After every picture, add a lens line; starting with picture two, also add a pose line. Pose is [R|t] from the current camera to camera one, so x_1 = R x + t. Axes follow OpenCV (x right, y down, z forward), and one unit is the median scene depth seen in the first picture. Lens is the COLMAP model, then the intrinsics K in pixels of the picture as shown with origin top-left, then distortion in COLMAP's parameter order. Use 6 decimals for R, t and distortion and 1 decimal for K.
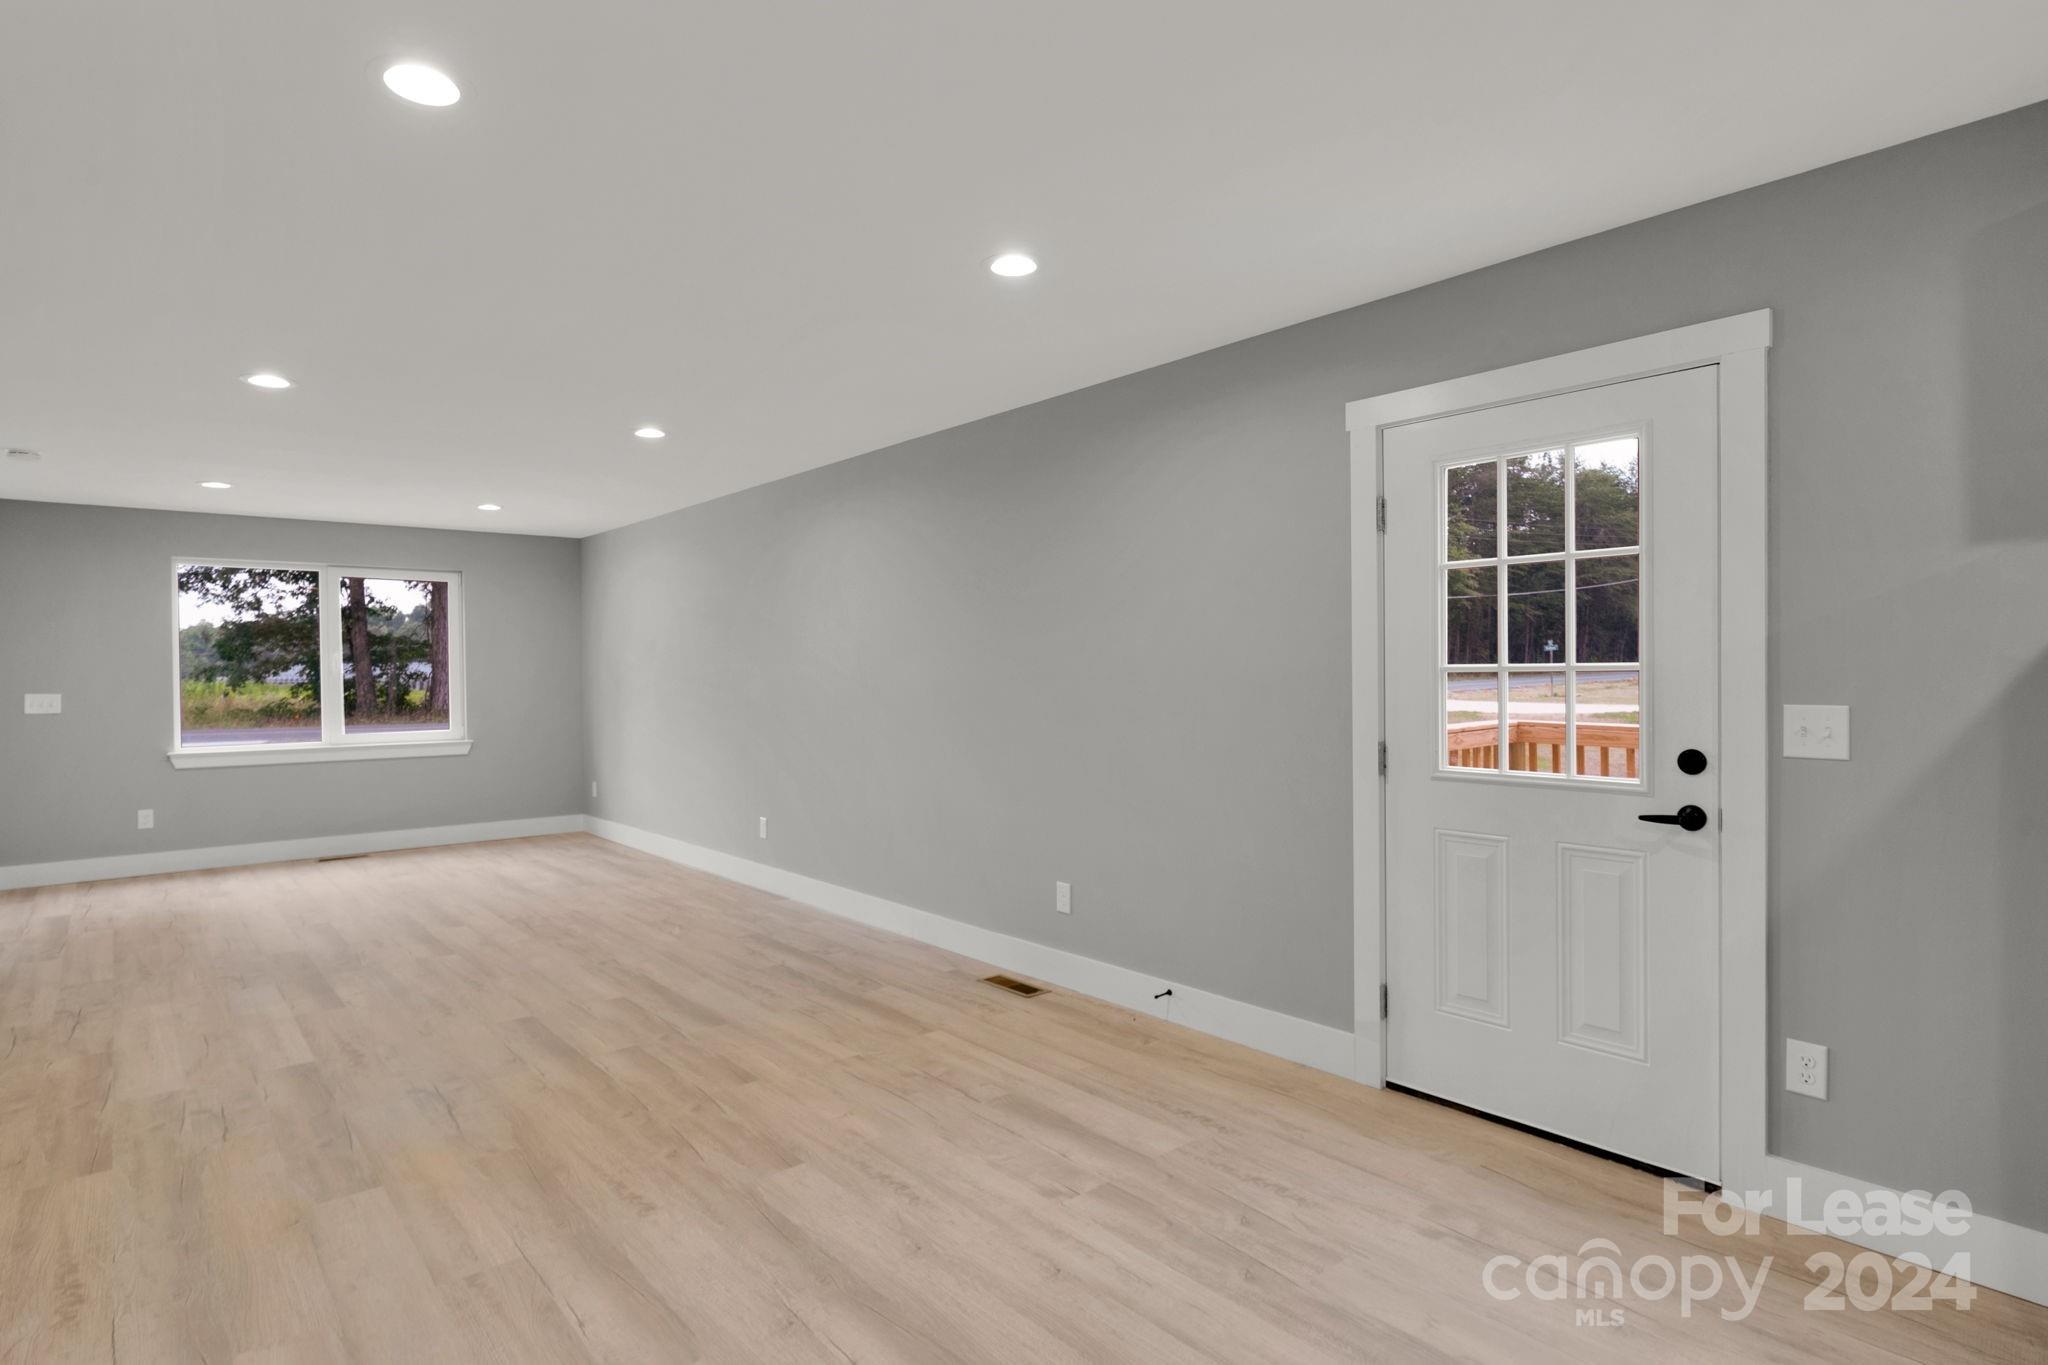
lens RADIAL K [[1059.6, 0, 1011.0], [0, 1059.6, 673.8], [0, 0, 1]] dist [0.001097, -0.000861]
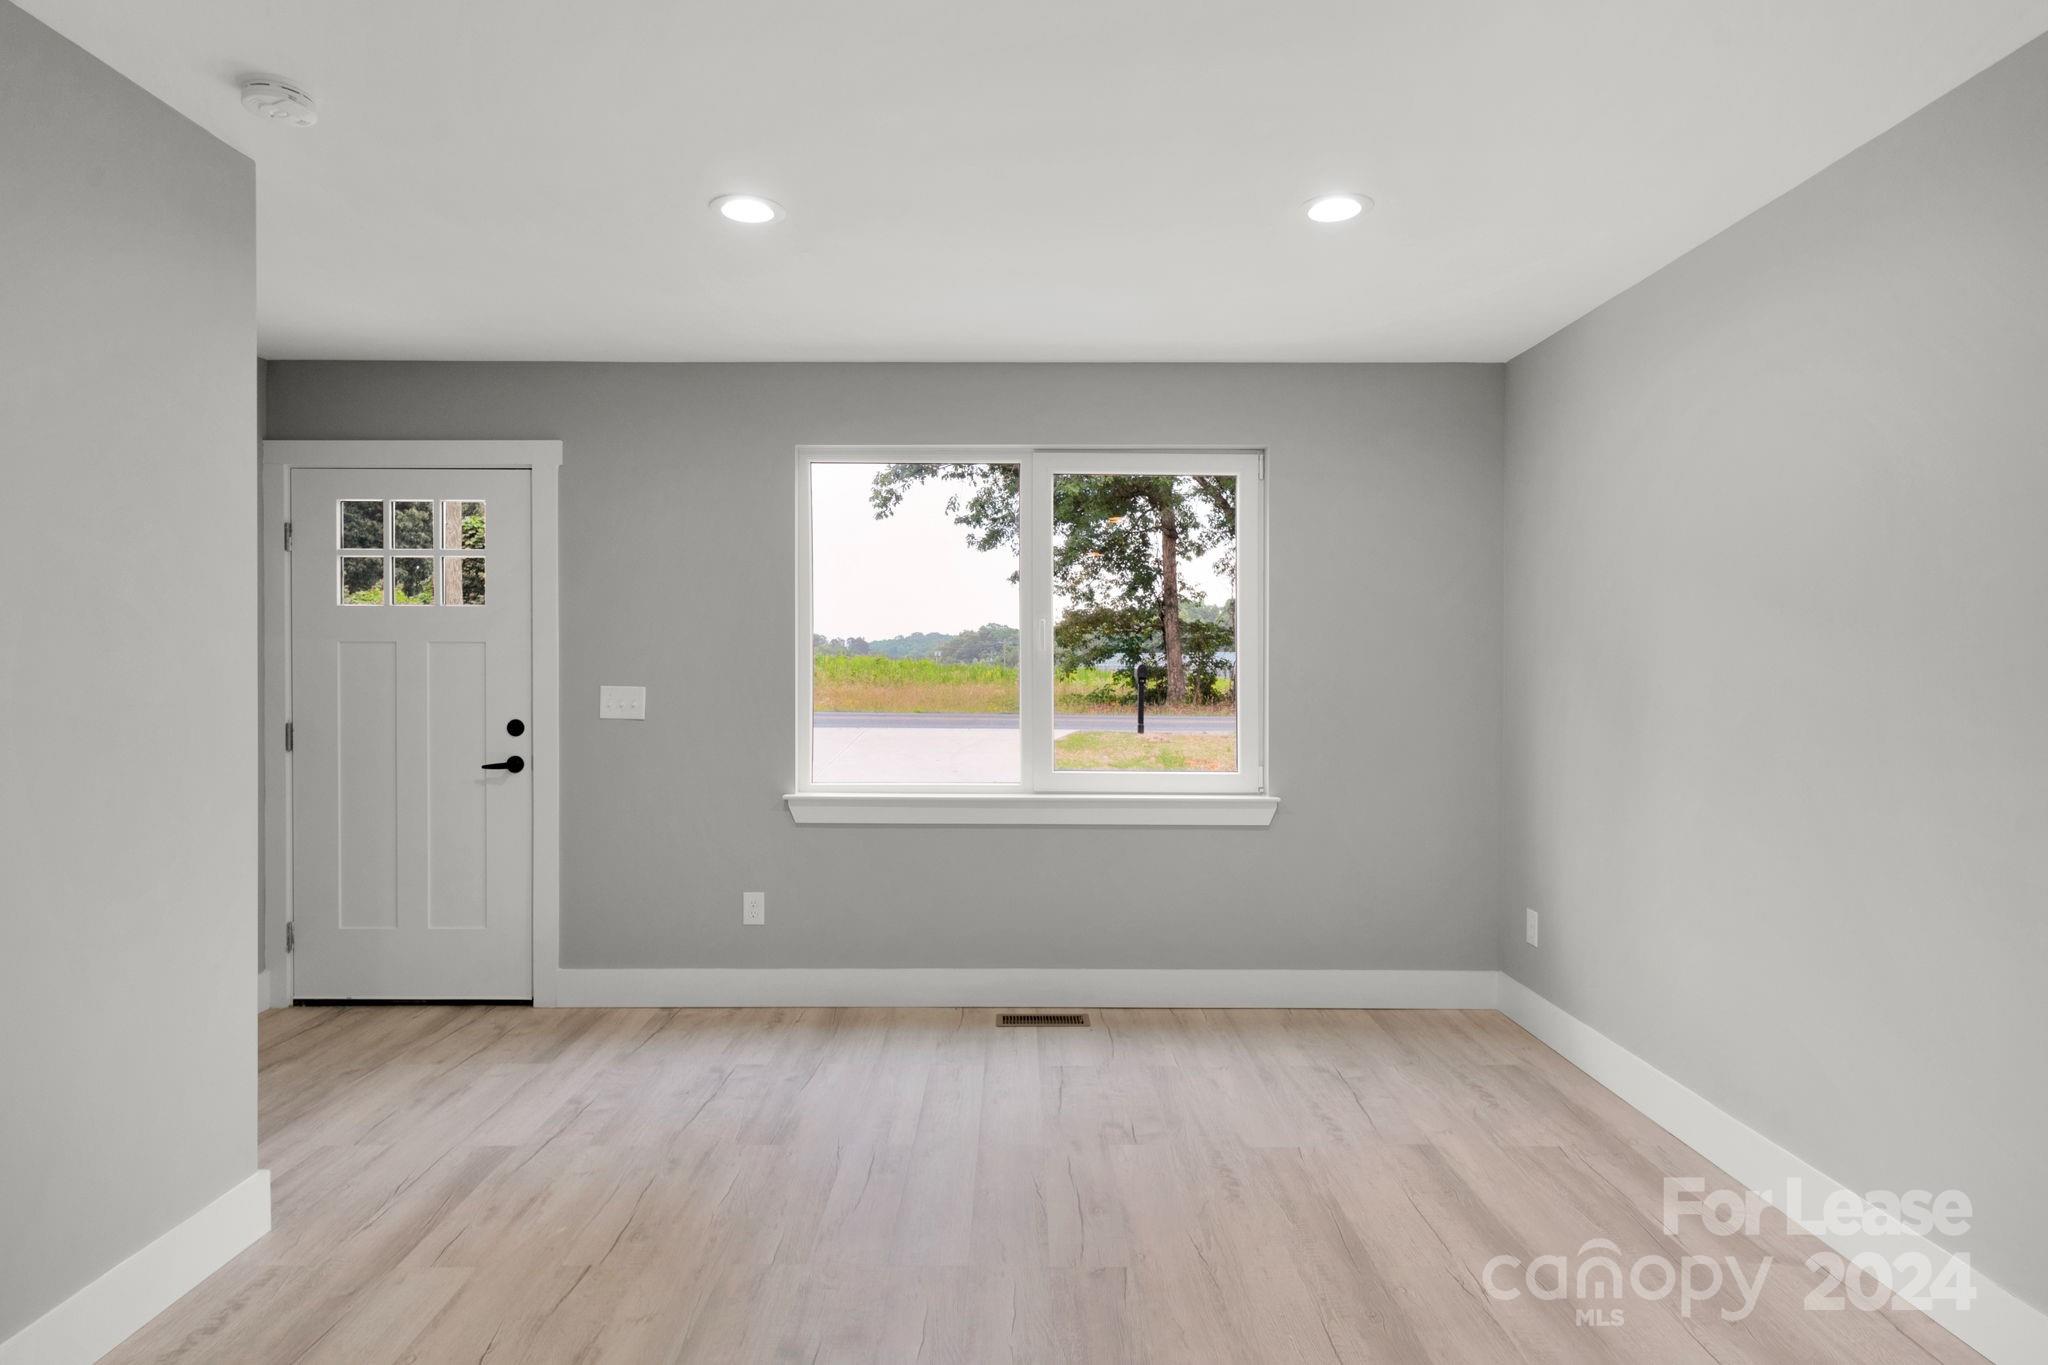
lens RADIAL K [[1059.6, 0, 1011.0], [0, 1059.6, 673.8], [0, 0, 1]] dist [0.001097, -0.000861]
pose [[0.755396, 0.017644, -0.655031, -0.081527], [-0.011940, 0.999842, 0.013162, 0.000292], [0.655160, -0.002121, 0.755487, 0.158731]]
